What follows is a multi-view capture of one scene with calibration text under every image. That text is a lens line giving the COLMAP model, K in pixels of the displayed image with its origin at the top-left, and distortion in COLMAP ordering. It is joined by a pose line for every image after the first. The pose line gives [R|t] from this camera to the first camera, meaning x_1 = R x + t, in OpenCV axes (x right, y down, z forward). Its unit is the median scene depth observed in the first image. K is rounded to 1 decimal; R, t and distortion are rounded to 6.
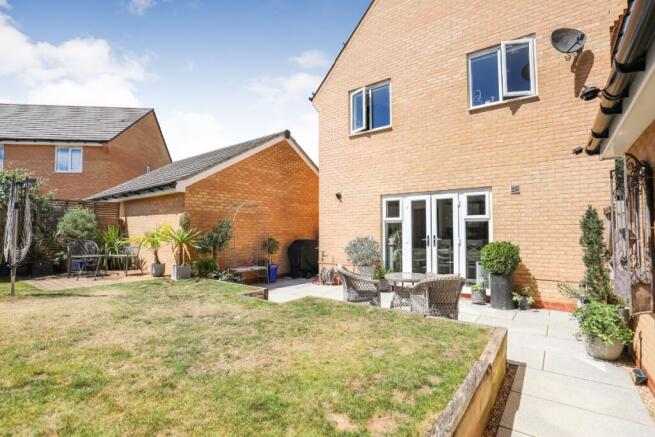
lens RADIAL K [[307.4, 0, 324.7], [0, 307.4, 220.1], [0, 0, 1]] dist [-0.038827, 0.008994]
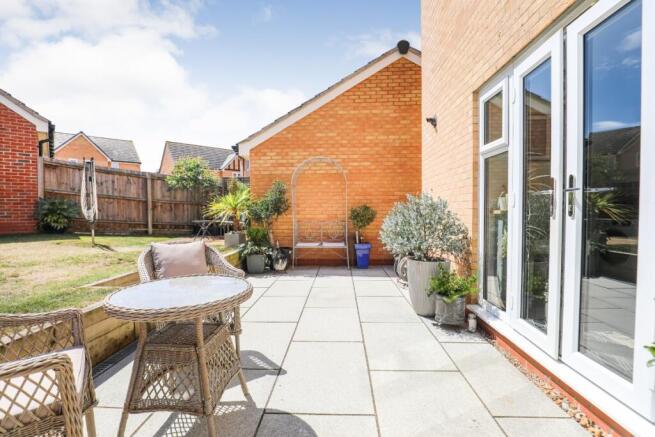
lens RADIAL K [[307.4, 0, 324.7], [0, 307.4, 220.1], [0, 0, 1]] dist [-0.038827, 0.008994]
pose [[0.564971, 0.022407, -0.824807, 0.440756], [0.032944, 0.998222, 0.049683, 0.066023], [0.824453, -0.055242, 0.563228, 0.659246]]
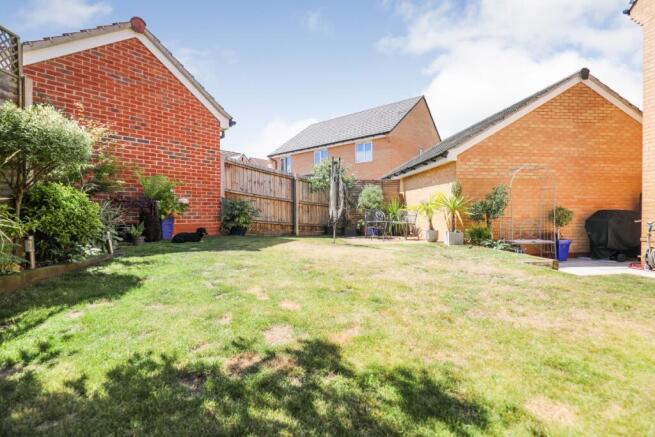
lens RADIAL K [[301.8, 0, 327.1], [0, 301.8, 221.1], [0, 0, 1]] dist [-0.042415, 0.009333]
pose [[0.674262, 0.015660, -0.738326, -0.016696], [0.030608, 0.998323, 0.049128, 0.046362], [0.737858, -0.055724, 0.672652, 0.016164]]
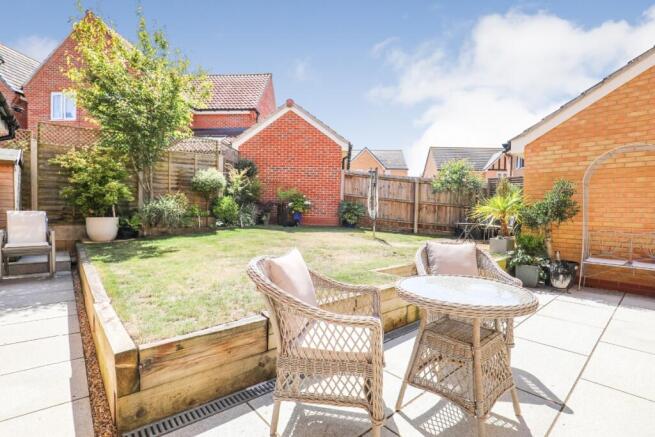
lens RADIAL K [[307.4, 0, 324.7], [0, 307.4, 220.1], [0, 0, 1]] dist [-0.038827, 0.008994]
pose [[-0.197588, 0.025557, -0.979952, 0.447811], [0.010836, 0.999656, 0.023886, 0.065681], [0.980225, -0.005899, -0.197797, 0.639167]]
